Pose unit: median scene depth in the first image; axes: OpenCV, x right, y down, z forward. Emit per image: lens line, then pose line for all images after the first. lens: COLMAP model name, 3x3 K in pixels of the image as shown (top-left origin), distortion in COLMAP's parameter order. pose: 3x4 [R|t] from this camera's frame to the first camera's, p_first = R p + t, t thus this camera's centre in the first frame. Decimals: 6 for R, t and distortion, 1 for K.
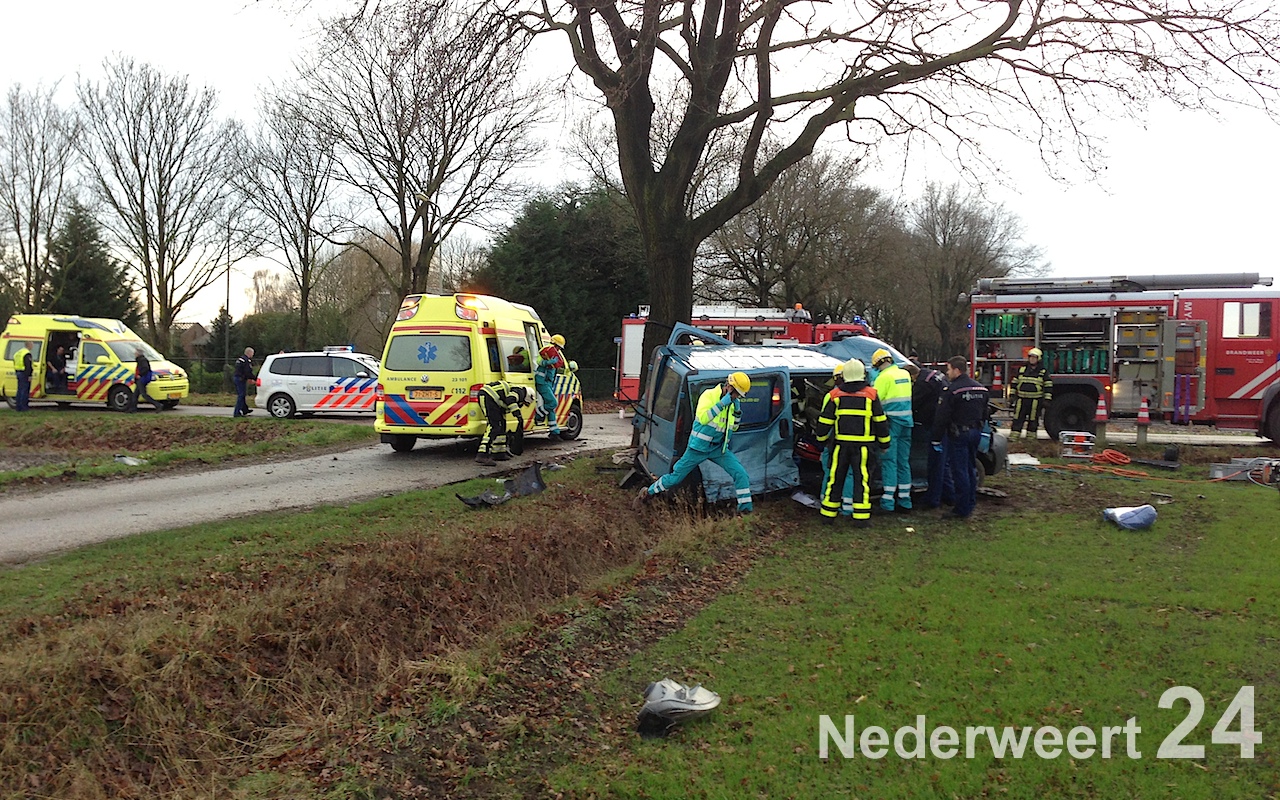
lens RADIAL K [[1159.0, 0, 634.3], [0, 1159.0, 369.3], [0, 0, 1]] dist [0.062752, 0.000000]
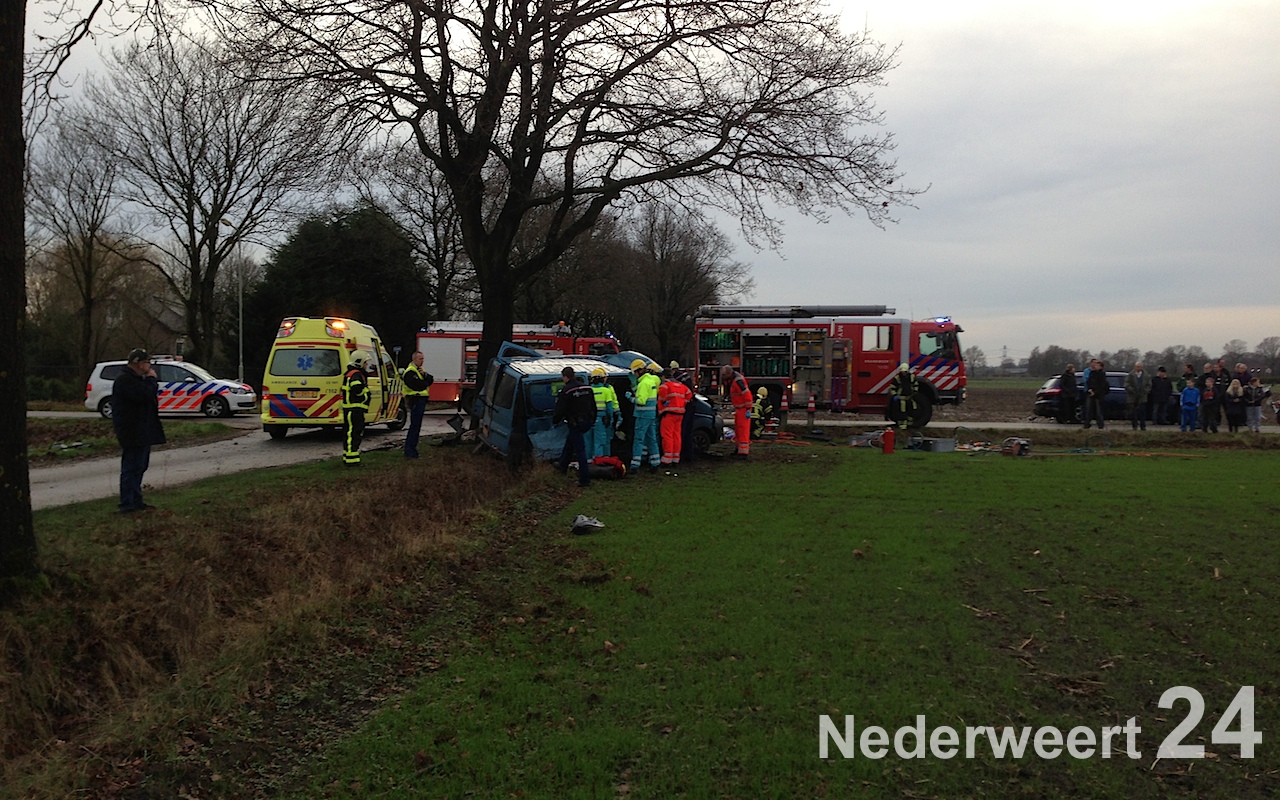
lens RADIAL K [[1159.0, 0, 645.0], [0, 1159.0, 366.4], [0, 0, 1]] dist [0.062752, 0.000000]
pose [[0.969194, -0.001643, 0.246295, -0.102941], [0.003262, 0.999976, -0.006163, -0.000115], [-0.246279, 0.006776, 0.969175, -0.299844]]
